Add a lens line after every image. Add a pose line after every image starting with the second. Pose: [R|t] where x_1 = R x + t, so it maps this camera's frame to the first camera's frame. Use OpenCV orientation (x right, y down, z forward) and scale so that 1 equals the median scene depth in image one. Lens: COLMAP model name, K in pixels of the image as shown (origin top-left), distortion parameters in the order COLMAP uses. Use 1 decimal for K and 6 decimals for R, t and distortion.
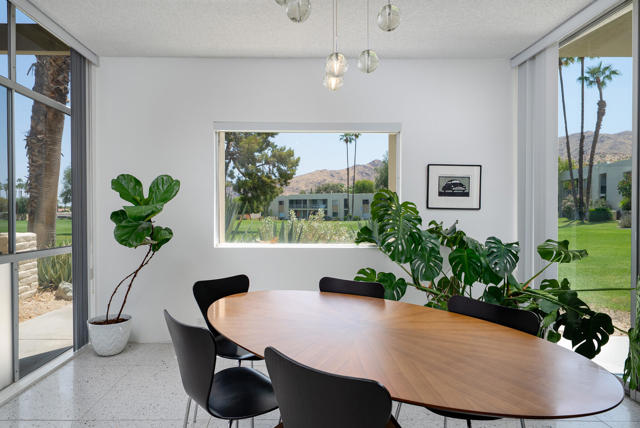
lens RADIAL K [[388.8, 0, 309.6], [0, 388.8, 222.6], [0, 0, 1]] dist [0.016729, 0.002413]
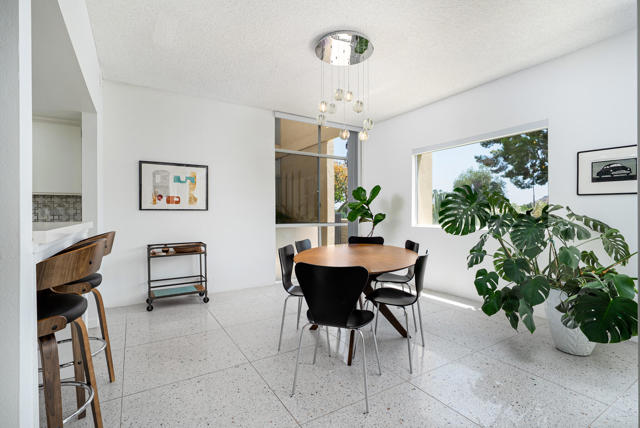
lens RADIAL K [[297.4, 0, 316.6], [0, 297.4, 217.7], [0, 0, 1]] dist [0.014270, 0.000269]
pose [[0.485703, 0.009632, -0.874071, 0.461705], [-0.013774, 0.999899, 0.003365, 0.020319], [0.874015, 0.010405, 0.485787, 0.012794]]
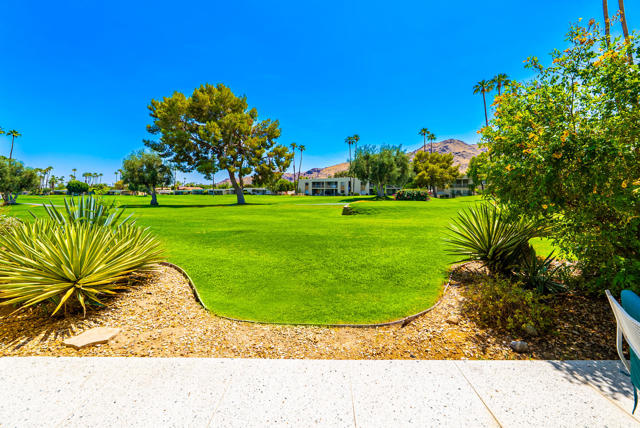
lens RADIAL K [[254.6, 0, 334.1], [0, 254.6, 189.4], [0, 0, 1]] dist [-0.005936, 0.000231]
pose [[0.999861, 0.001555, -0.016607, 0.905868], [-0.002047, 0.999558, -0.029672, -0.012134], [0.016554, 0.029702, 0.999422, 0.369223]]
